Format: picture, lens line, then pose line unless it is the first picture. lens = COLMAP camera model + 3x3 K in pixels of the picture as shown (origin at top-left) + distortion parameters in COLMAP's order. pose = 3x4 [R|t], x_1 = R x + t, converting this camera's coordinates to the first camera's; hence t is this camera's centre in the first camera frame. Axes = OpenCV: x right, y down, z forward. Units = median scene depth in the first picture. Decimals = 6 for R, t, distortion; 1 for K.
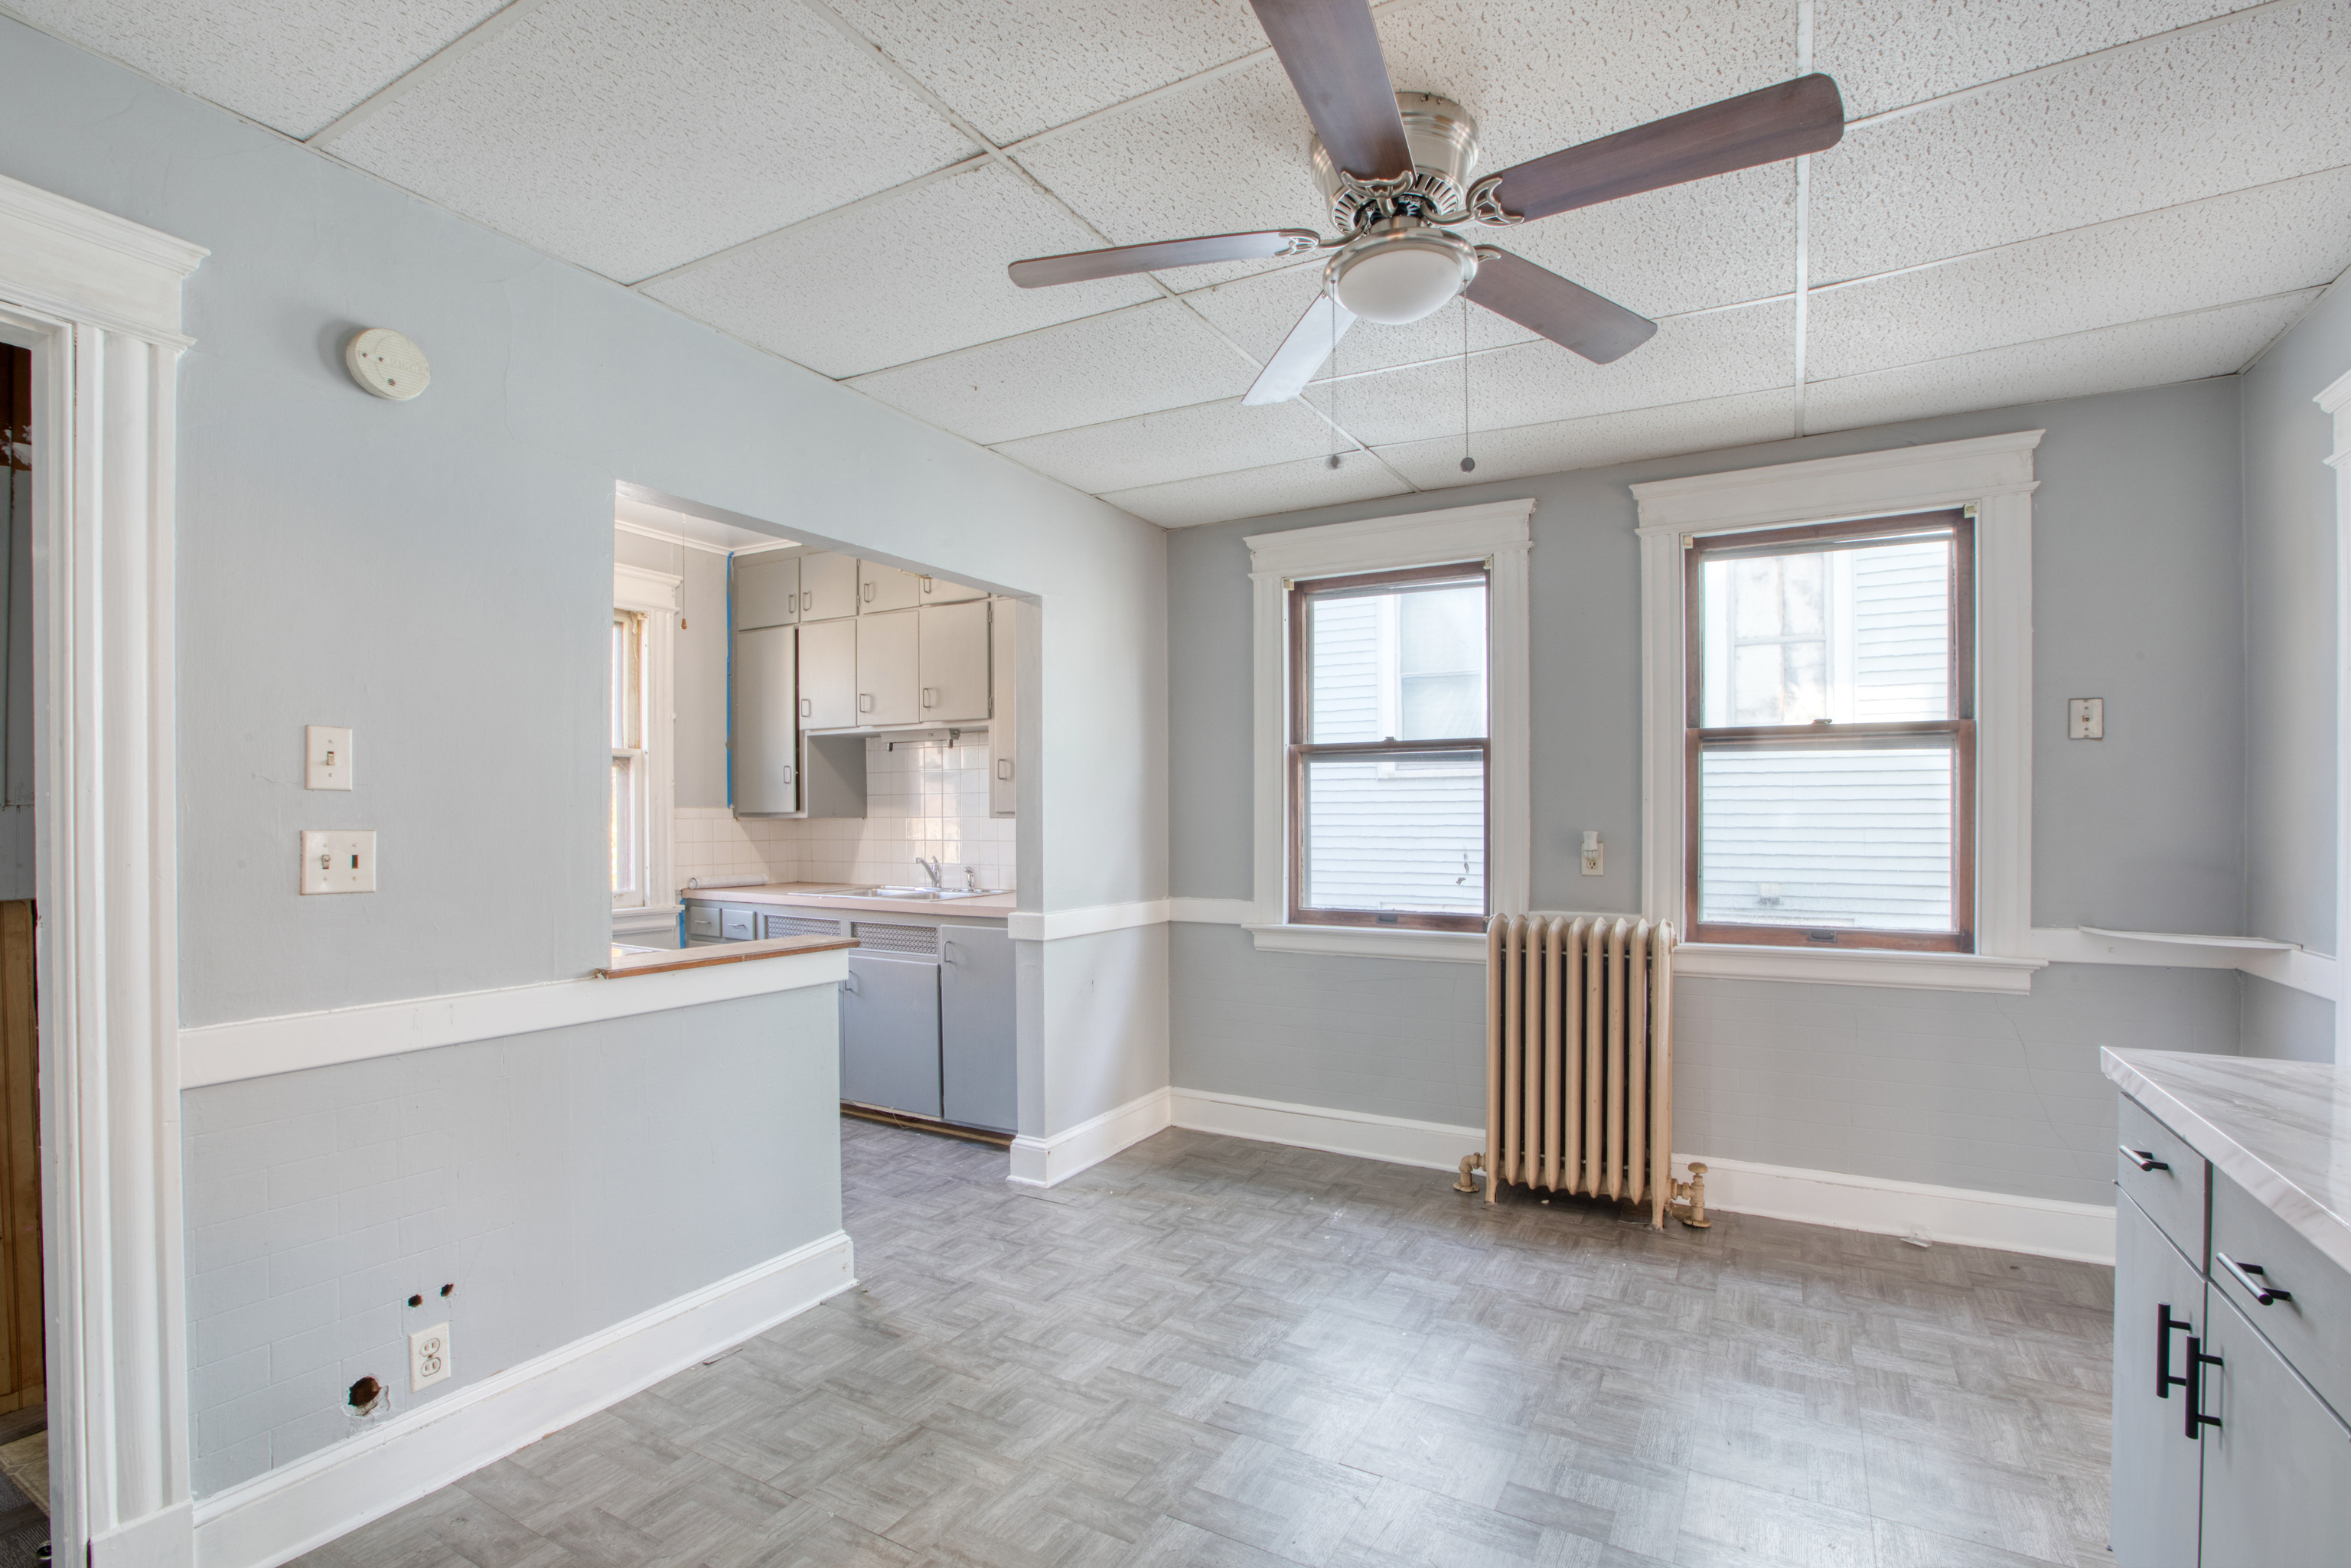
lens RADIAL K [[1069.0, 0, 1194.4], [0, 1069.0, 808.1], [0, 0, 1]] dist [-0.068577, 0.026221]
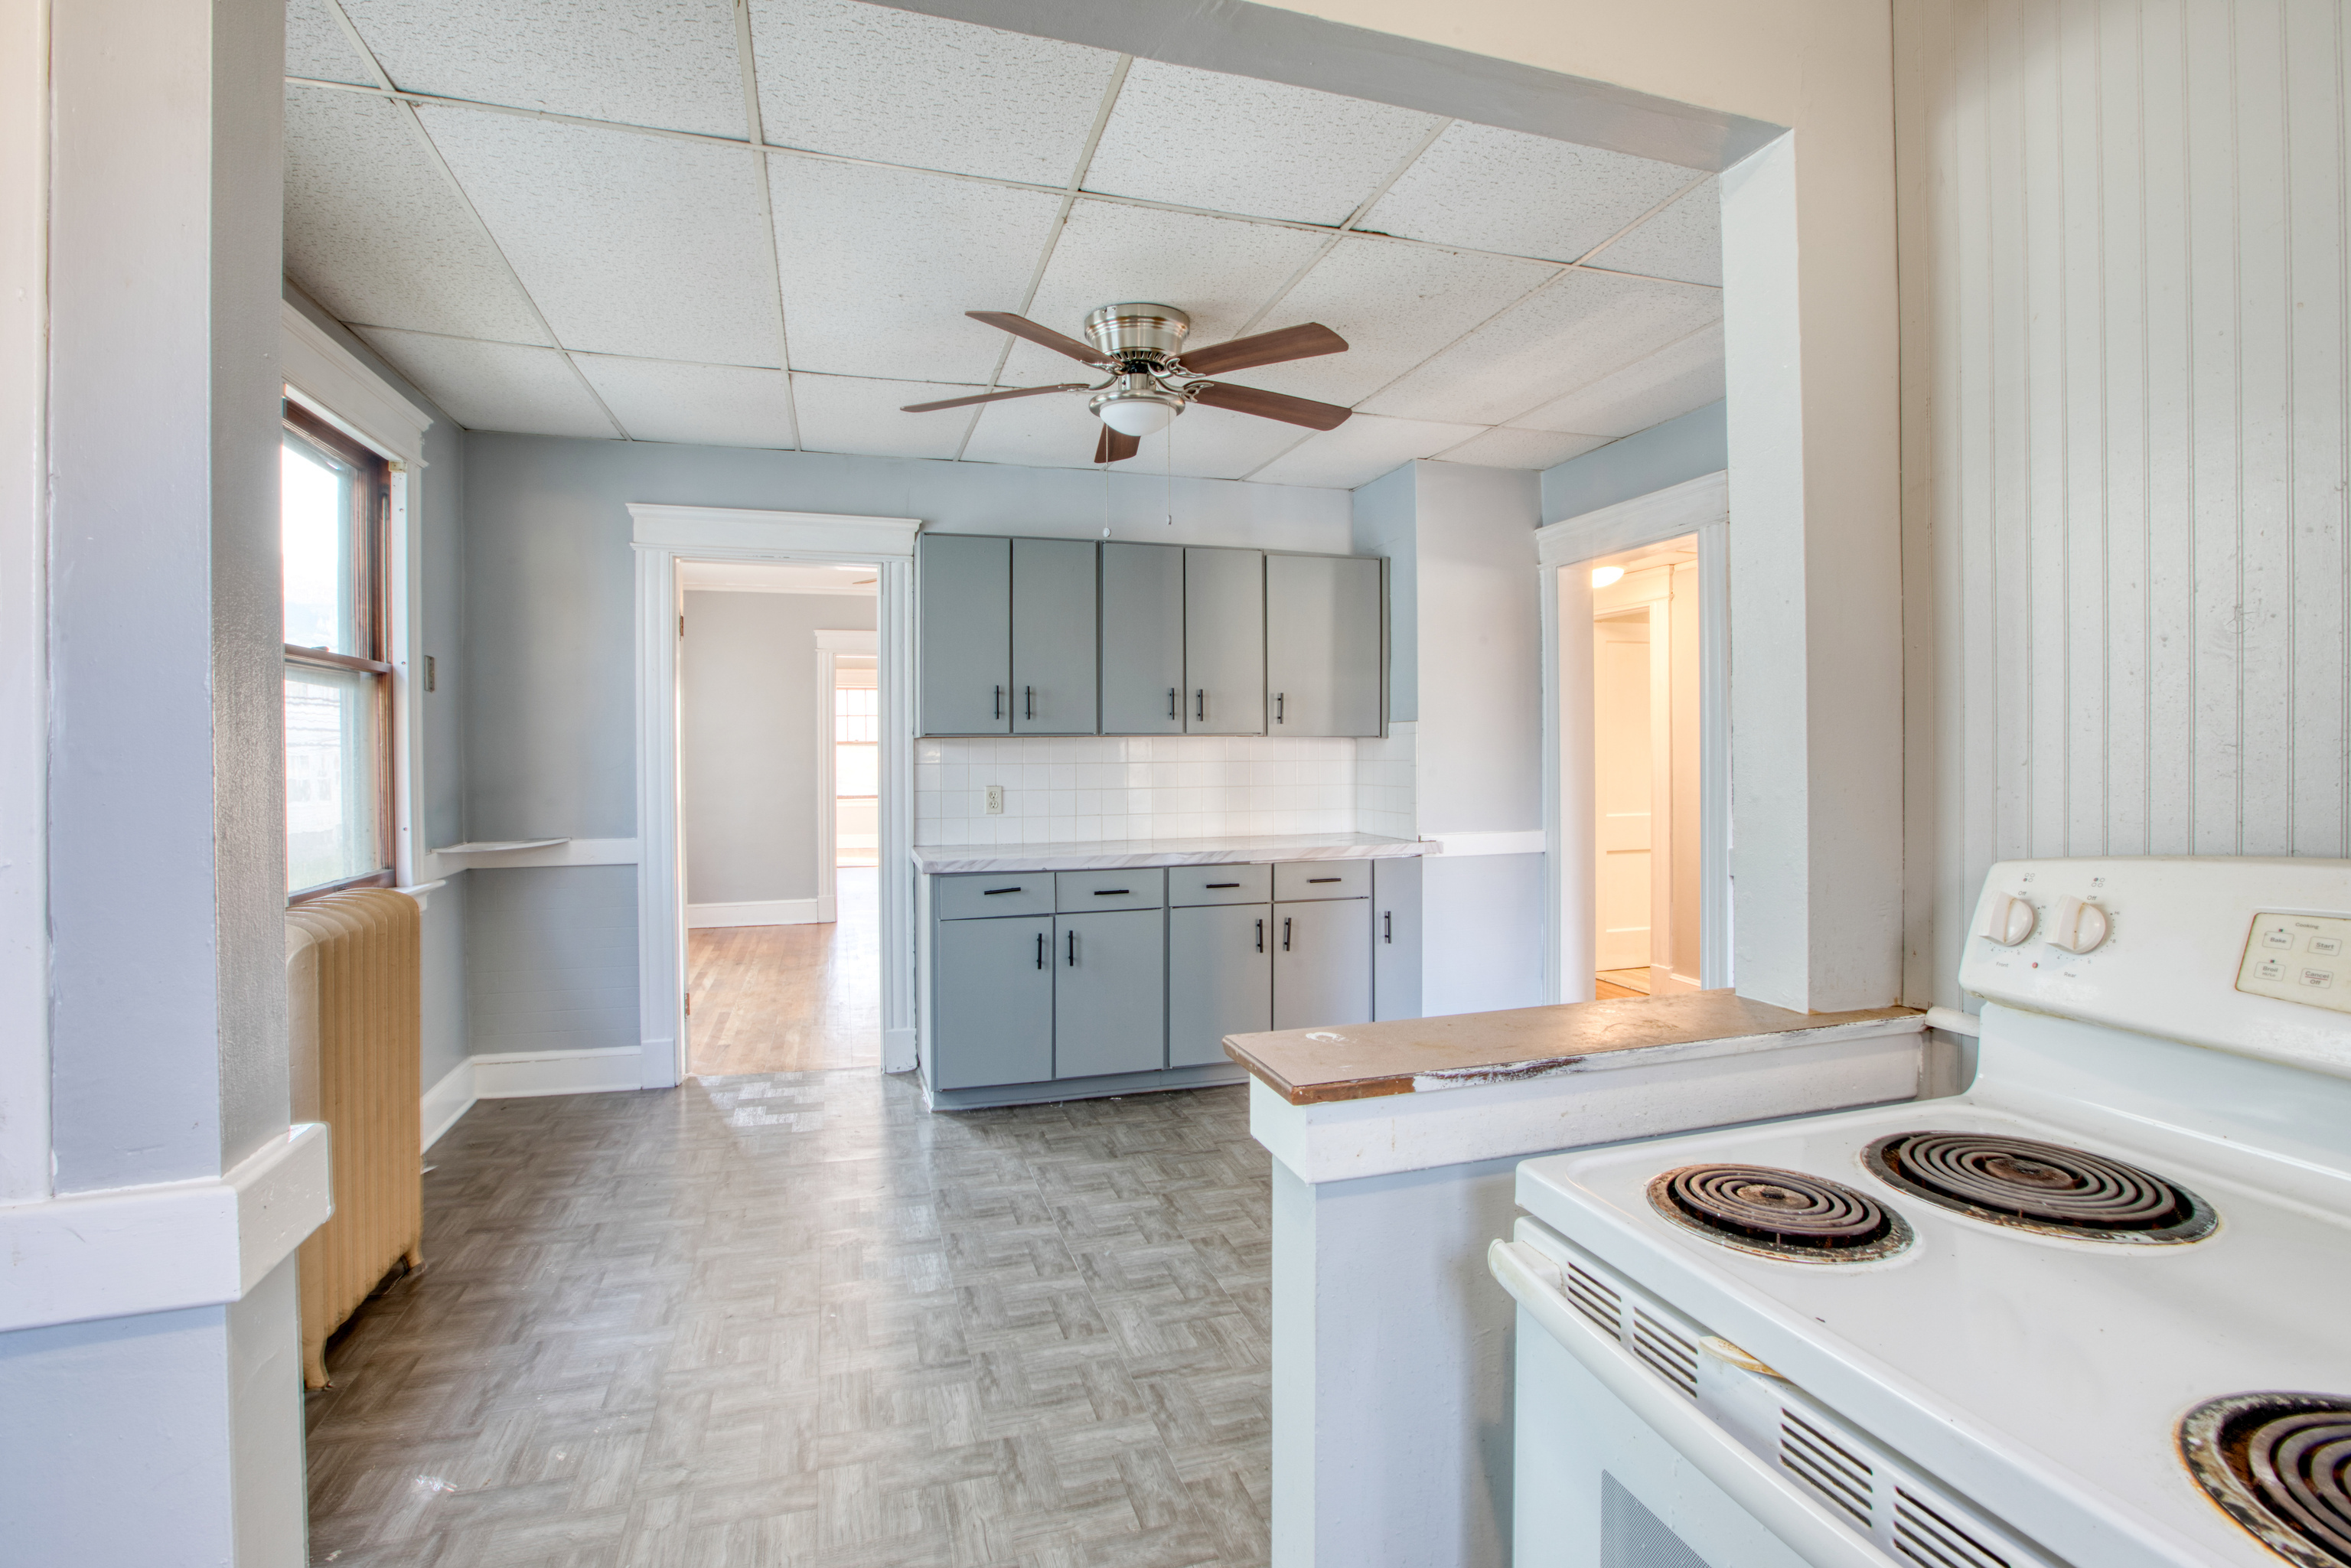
lens RADIAL K [[1079.5, 0, 1171.4], [0, 1079.5, 782.3], [0, 0, 1]] dist [-0.043744, 0.000205]
pose [[-0.728187, -0.010285, 0.685301, -0.352038], [0.001942, 0.999852, 0.017070, 0.013010], [-0.685375, 0.013761, -0.728060, 0.802049]]
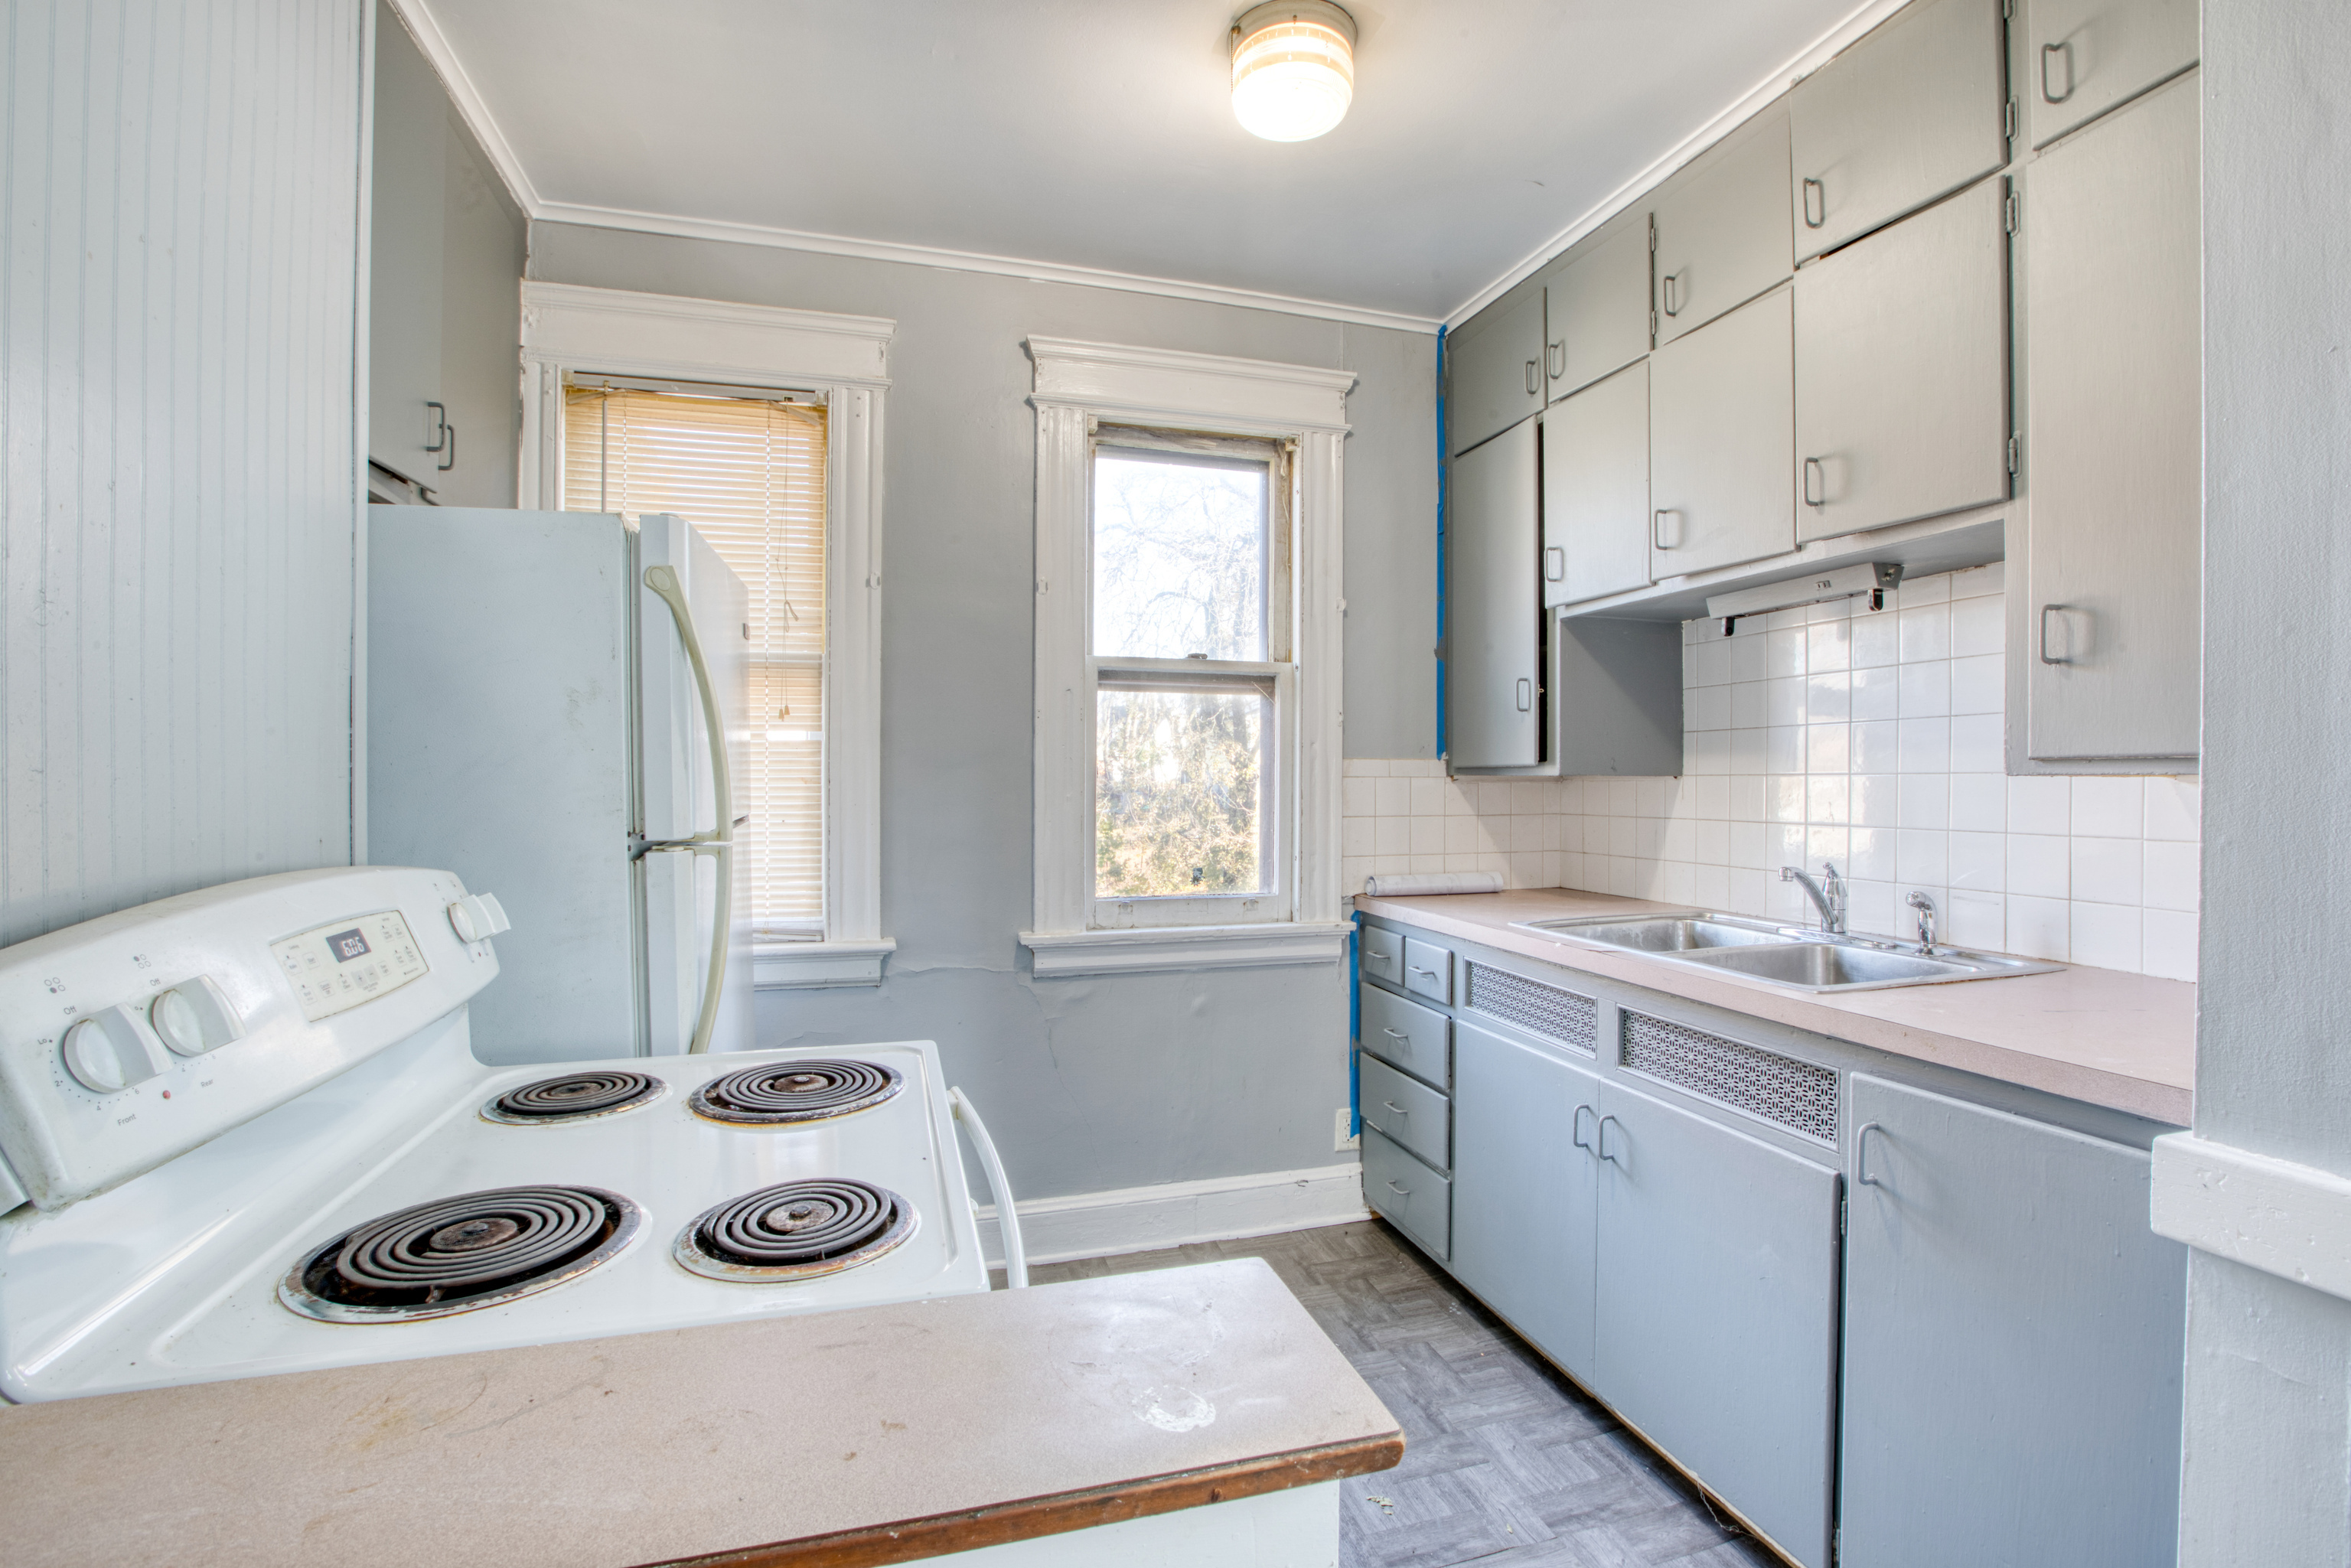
lens RADIAL K [[1069.0, 0, 1194.4], [0, 1069.0, 808.1], [0, 0, 1]] dist [-0.068577, 0.026221]
pose [[0.715573, 0.021914, -0.698195, -0.133938], [0.002721, 0.999413, 0.034157, 0.007031], [0.698533, -0.026341, 0.715093, 0.520173]]
